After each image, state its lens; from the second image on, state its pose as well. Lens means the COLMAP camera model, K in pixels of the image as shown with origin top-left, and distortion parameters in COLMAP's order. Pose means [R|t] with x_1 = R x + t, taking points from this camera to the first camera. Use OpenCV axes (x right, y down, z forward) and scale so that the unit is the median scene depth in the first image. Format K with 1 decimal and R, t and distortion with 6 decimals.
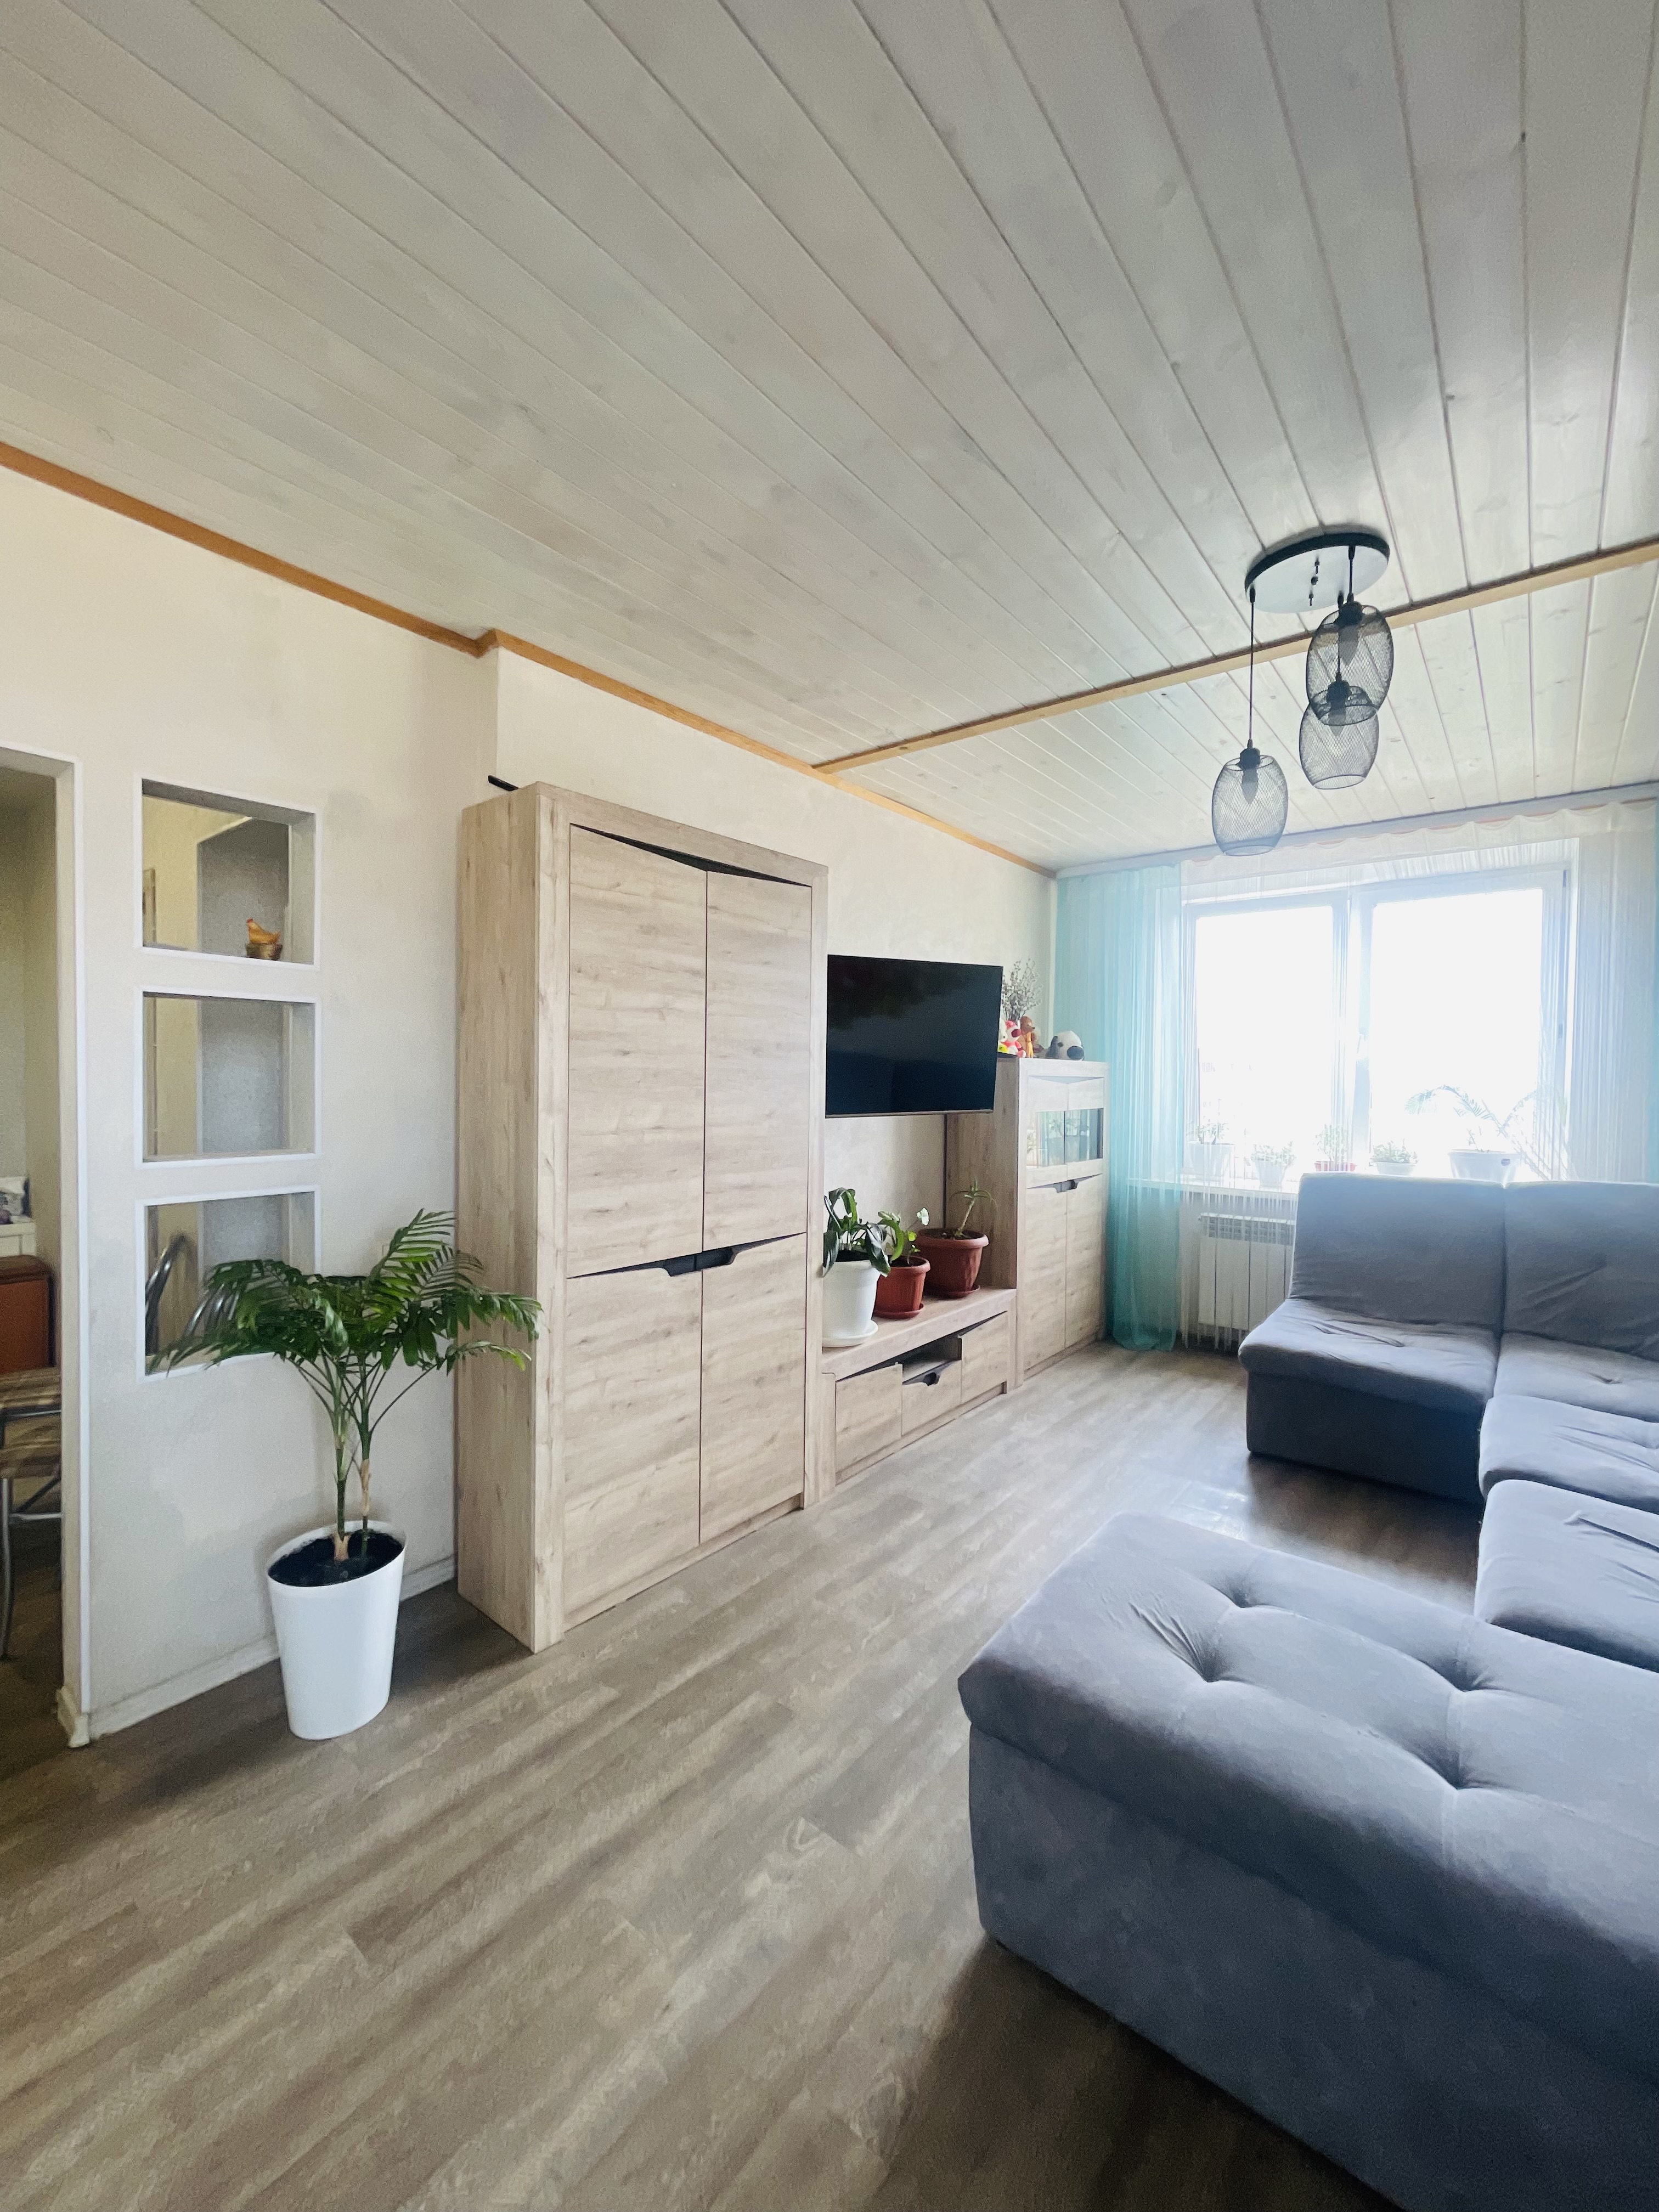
lens RADIAL K [[890.5, 0, 829.3], [0, 890.5, 1095.6], [0, 0, 1]] dist [0.000340, 0.000538]
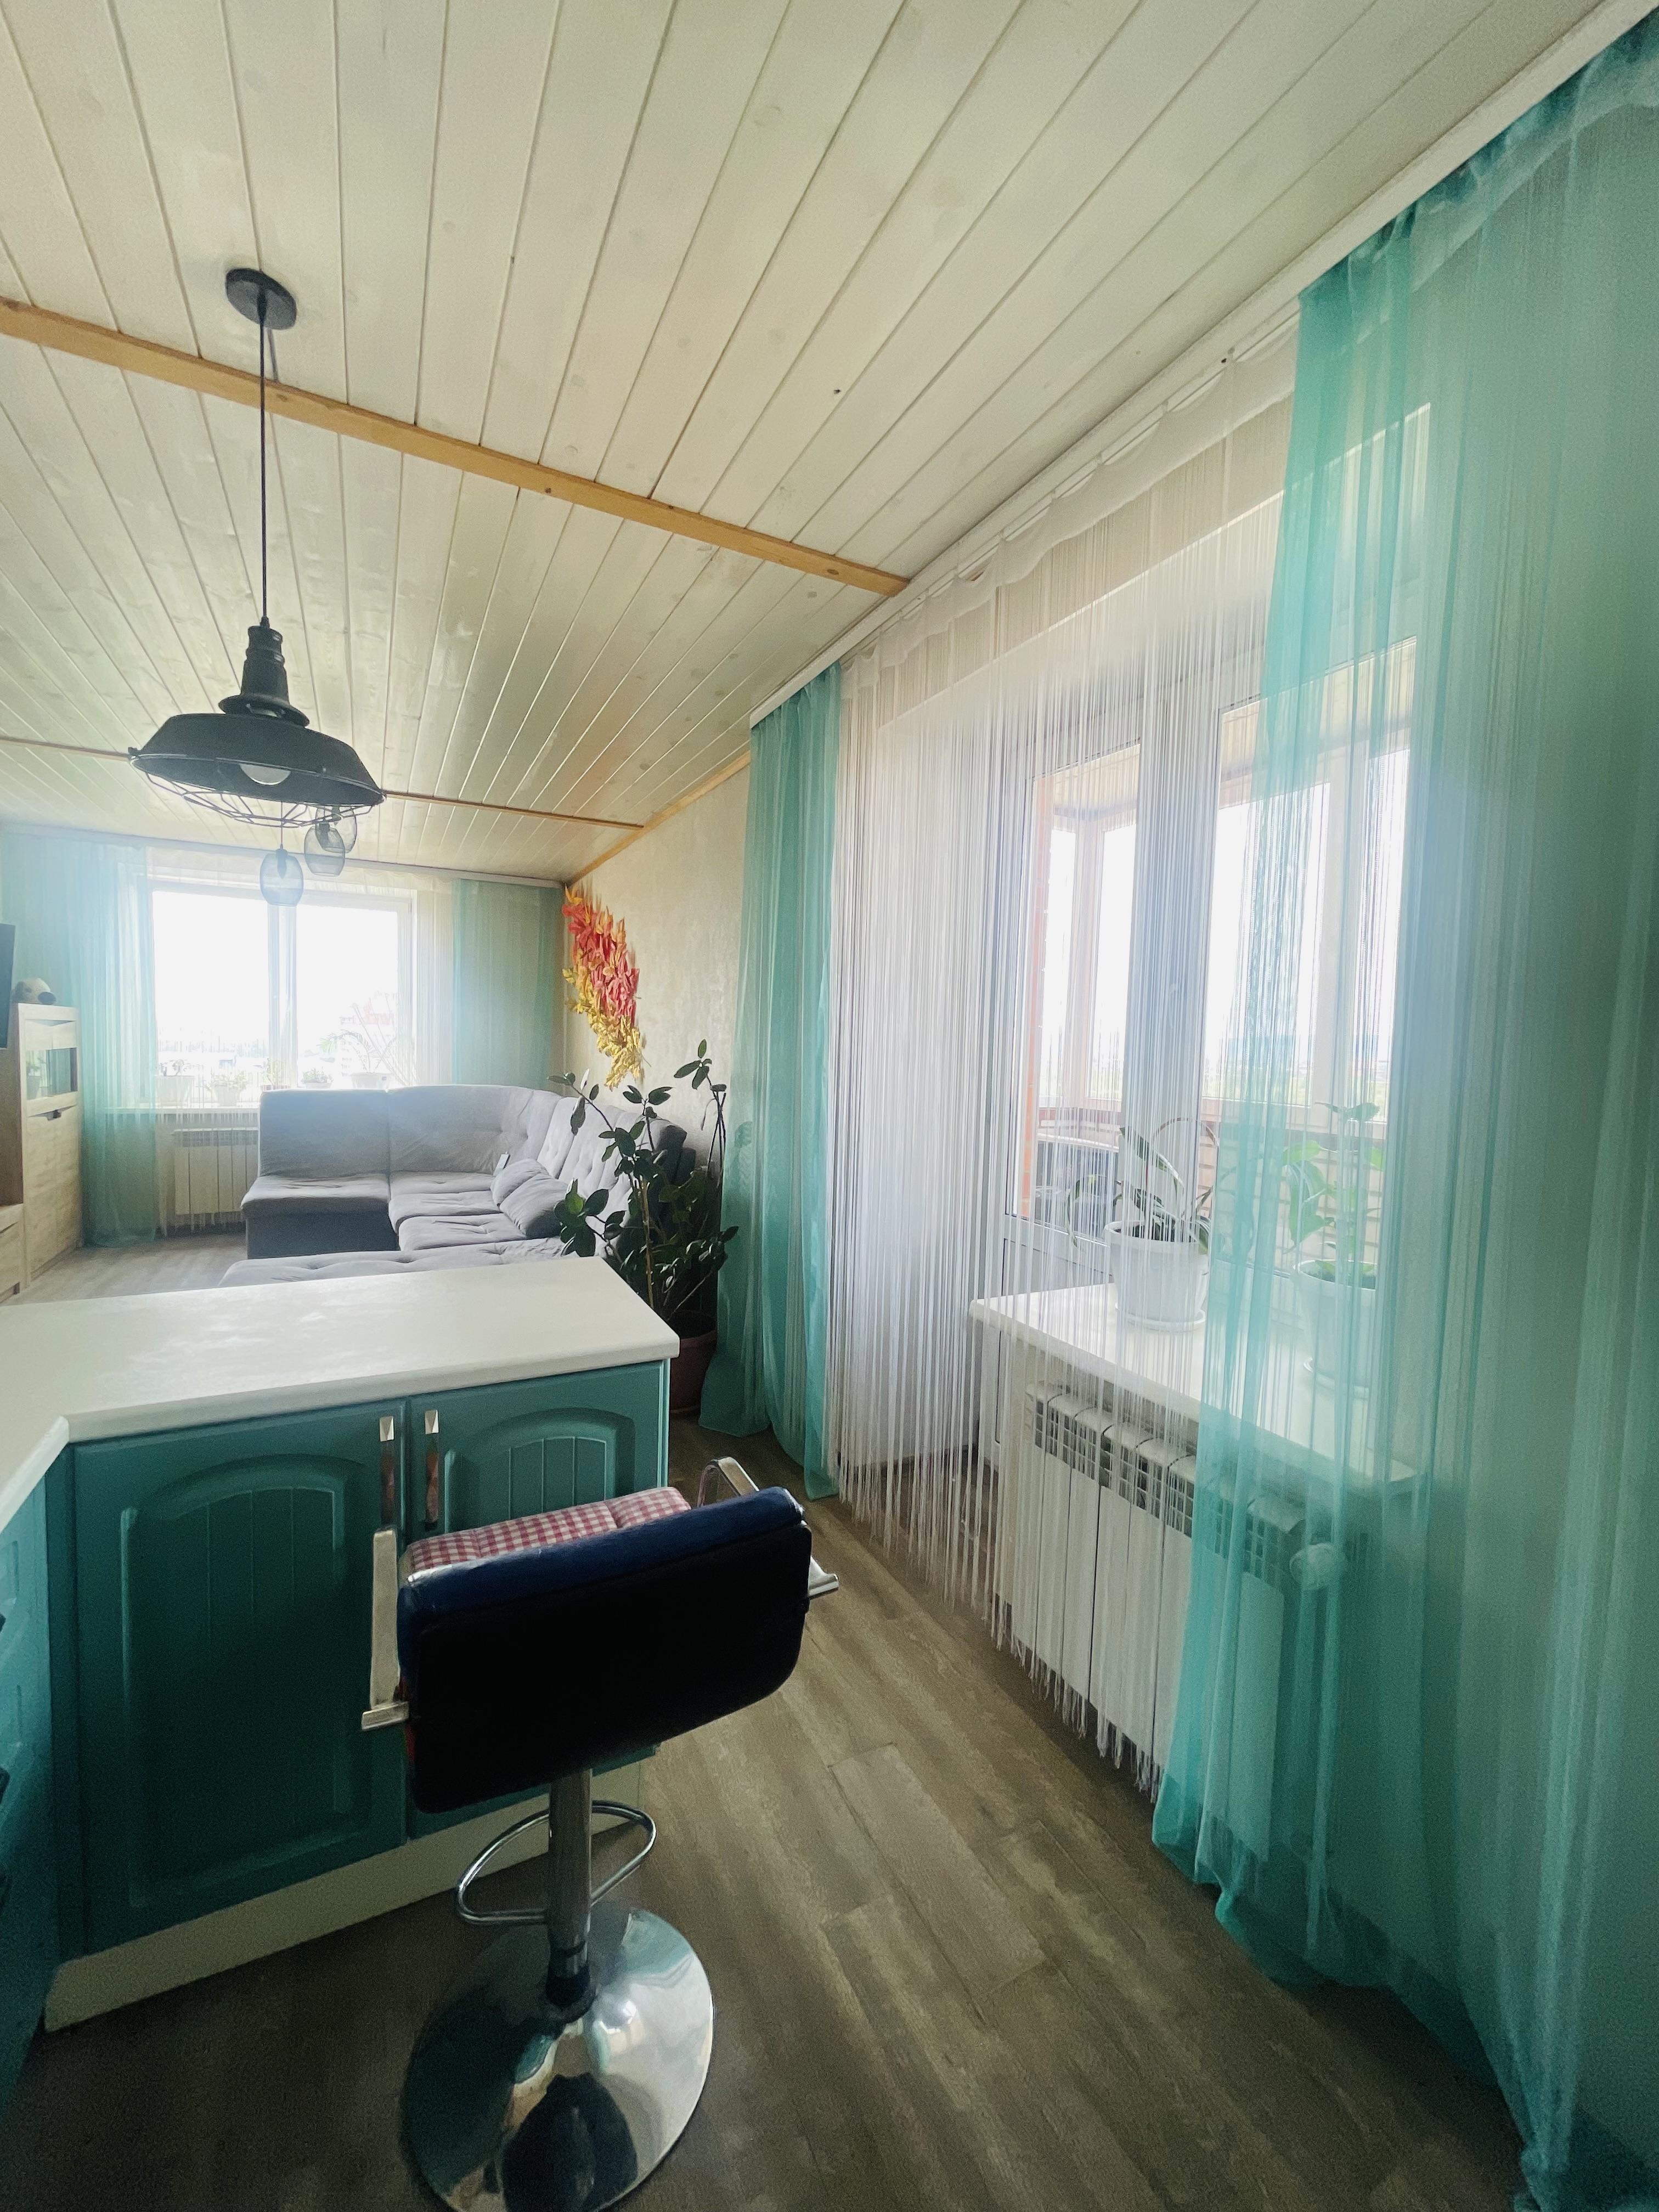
lens RADIAL K [[890.5, 0, 821.5], [0, 890.5, 1092.5], [0, 0, 1]] dist [0.000340, 0.000538]
pose [[0.413091, -0.050383, 0.909295, -0.628104], [-0.004695, 0.998337, 0.057450, 0.002742], [-0.910678, -0.028001, 0.412167, -0.645887]]
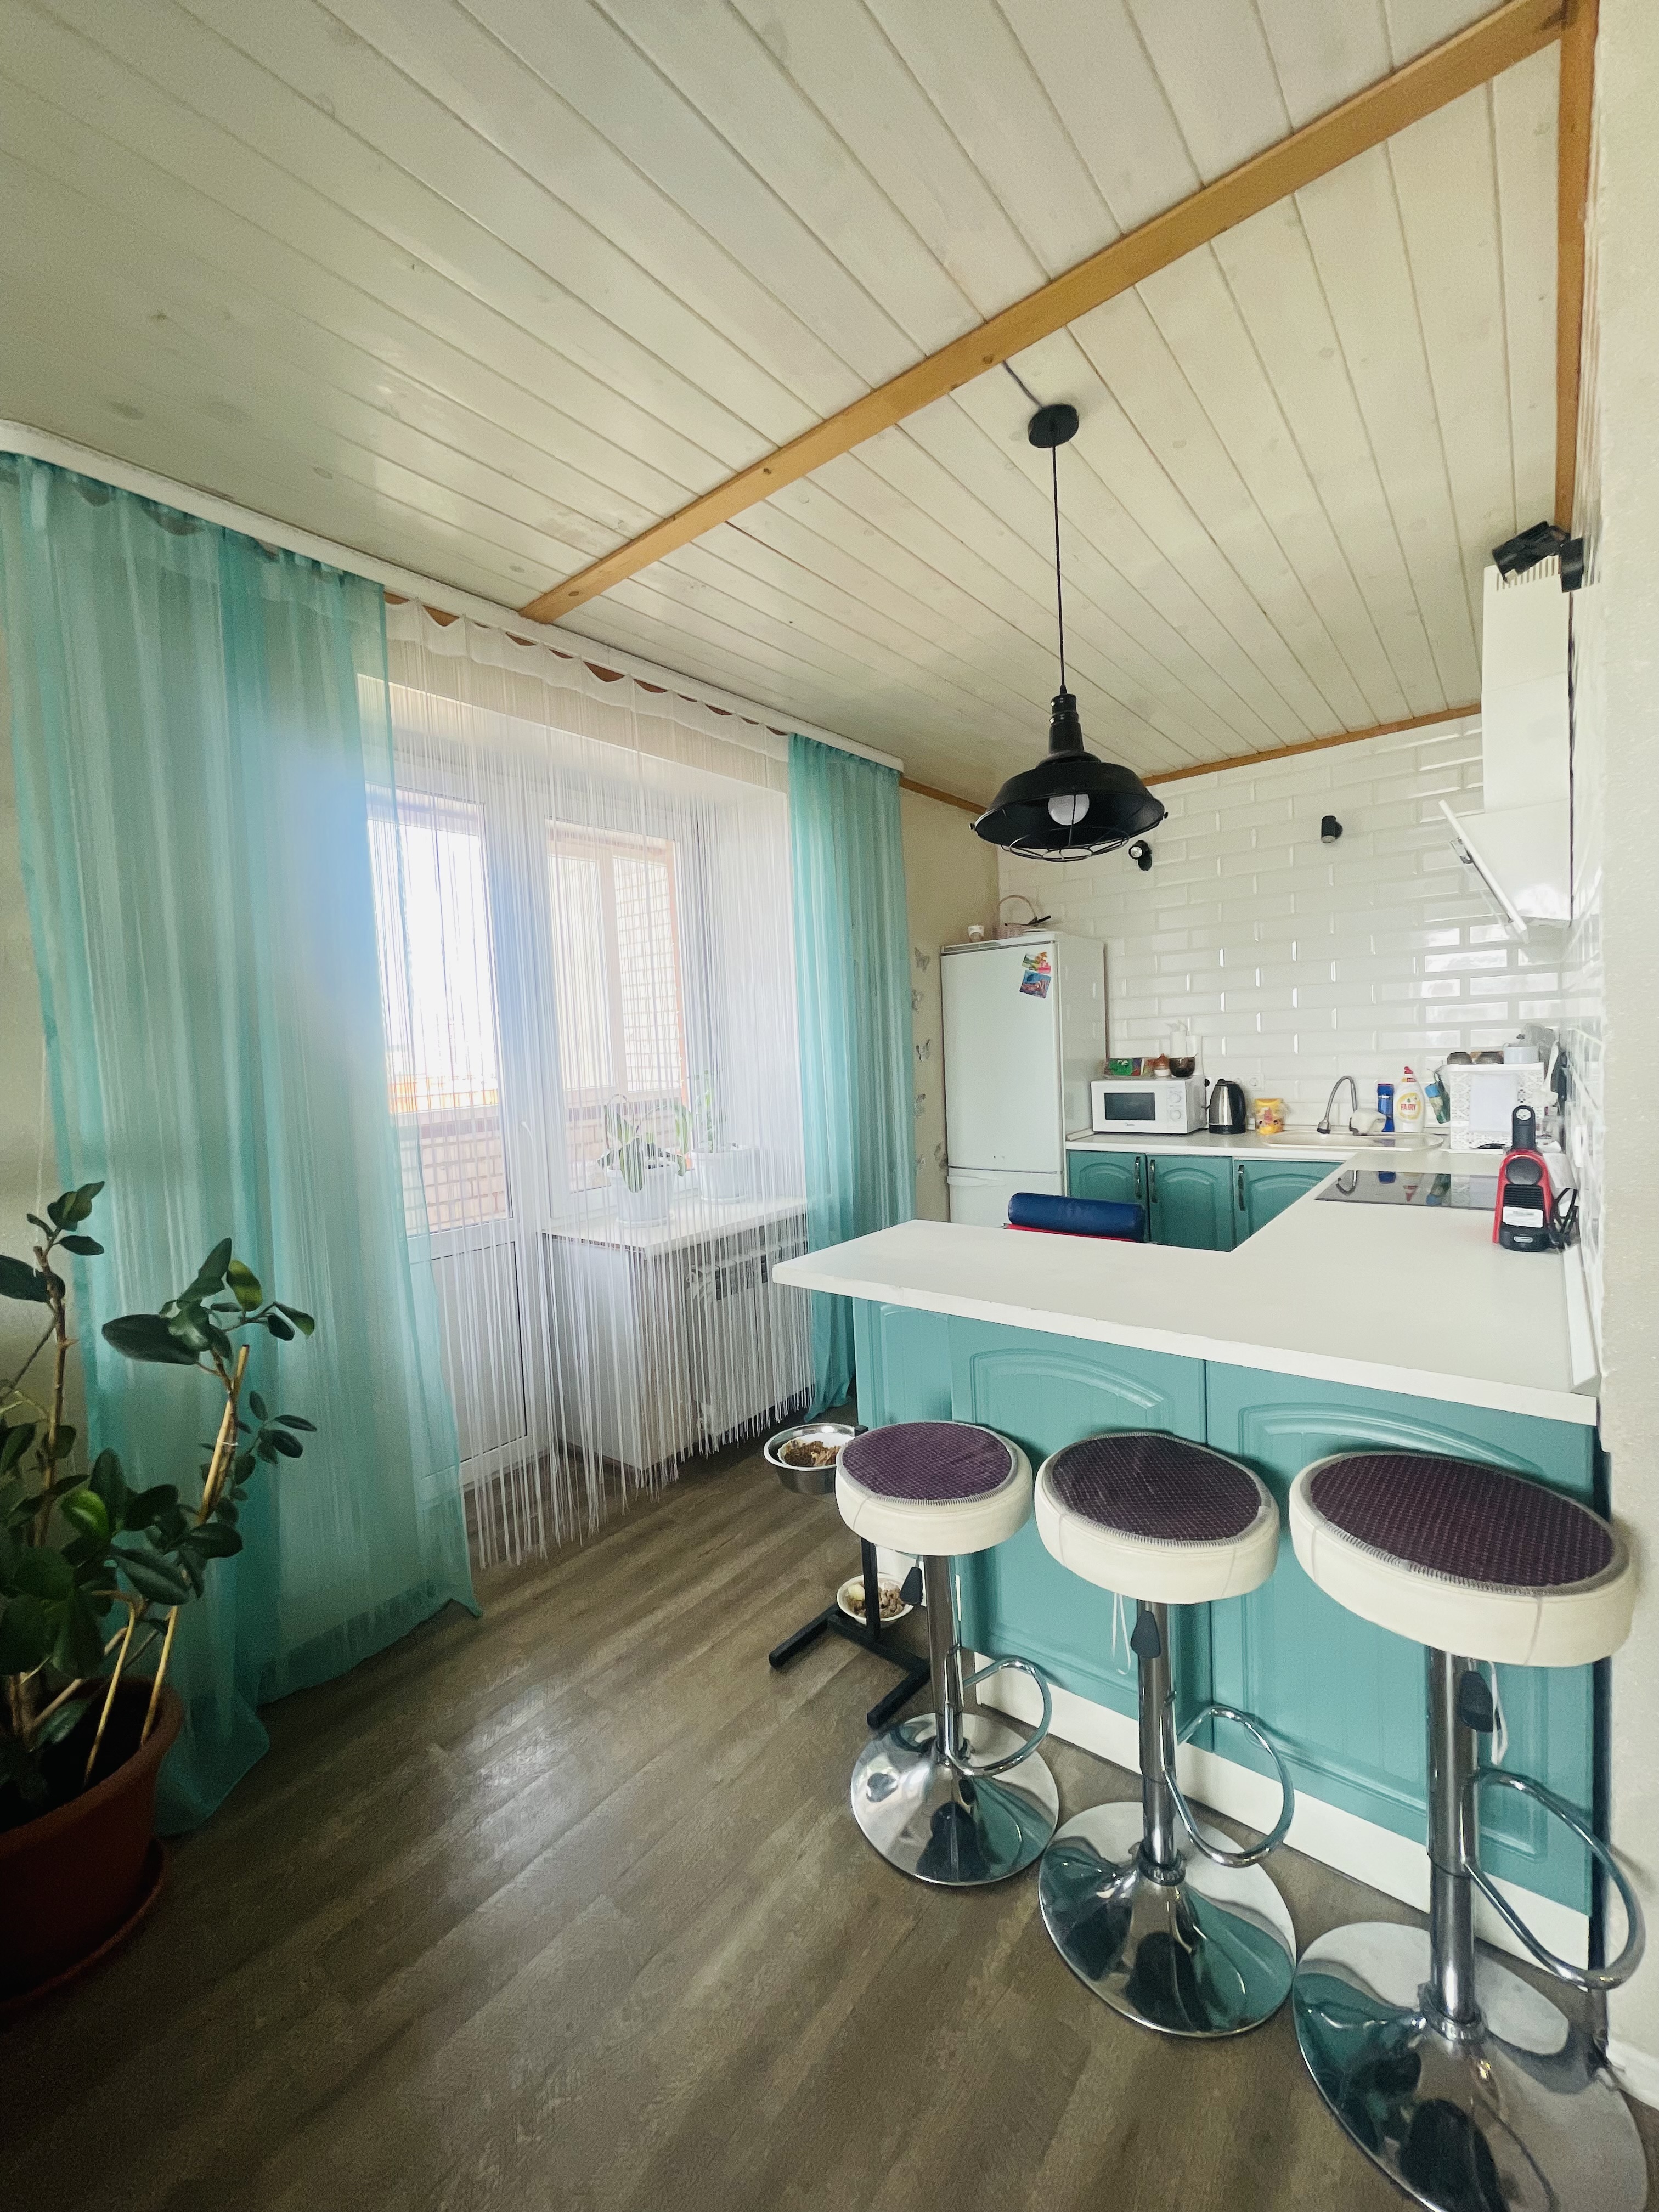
lens RADIAL K [[890.5, 0, 824.7], [0, 890.5, 1100.8], [0, 0, 1]] dist [0.000340, 0.000538]
pose [[-0.999222, 0.039374, 0.002100, -0.053034], [0.039409, 0.995564, 0.085432, -0.014732], [0.001273, 0.085448, -0.996342, 0.622422]]
